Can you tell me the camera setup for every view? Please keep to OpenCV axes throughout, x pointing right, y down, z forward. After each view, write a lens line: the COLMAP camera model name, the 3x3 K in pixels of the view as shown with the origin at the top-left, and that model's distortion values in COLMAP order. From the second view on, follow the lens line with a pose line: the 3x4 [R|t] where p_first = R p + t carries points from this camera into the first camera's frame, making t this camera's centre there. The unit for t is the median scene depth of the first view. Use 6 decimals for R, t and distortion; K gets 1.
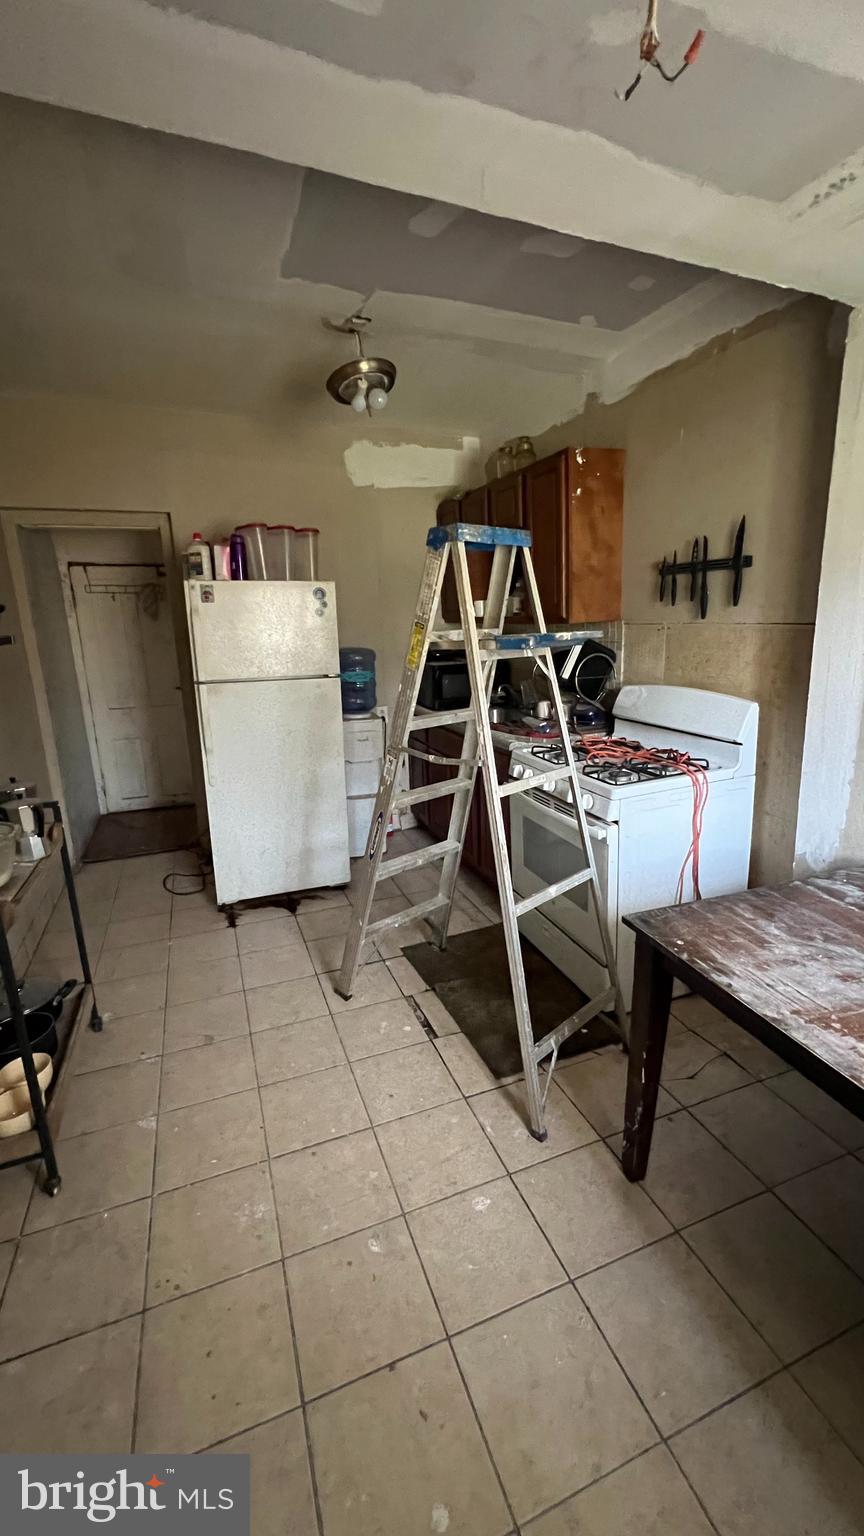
lens RADIAL K [[621.4, 0, 437.7], [0, 621.4, 762.3], [0, 0, 1]] dist [-0.000334, -0.000001]
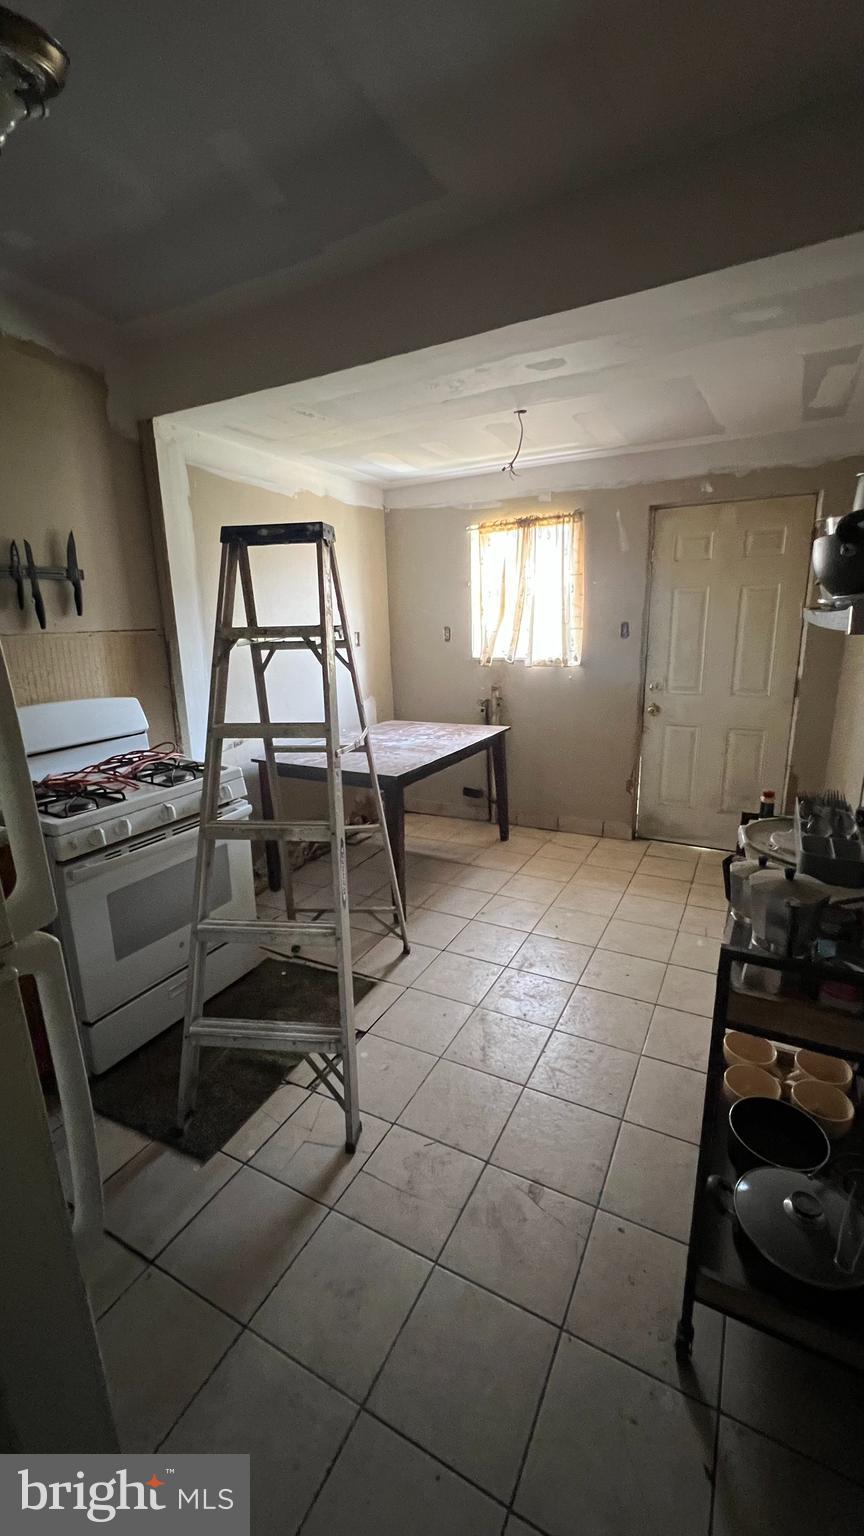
lens RADIAL K [[621.4, 0, 432.7], [0, 621.4, 769.9], [0, 0, 1]] dist [-0.000334, -0.000001]
pose [[-0.650731, -0.138230, 0.746620, -0.717270], [0.225136, 0.903949, 0.363579, -0.255755], [-0.725164, 0.404683, -0.557107, 1.222221]]
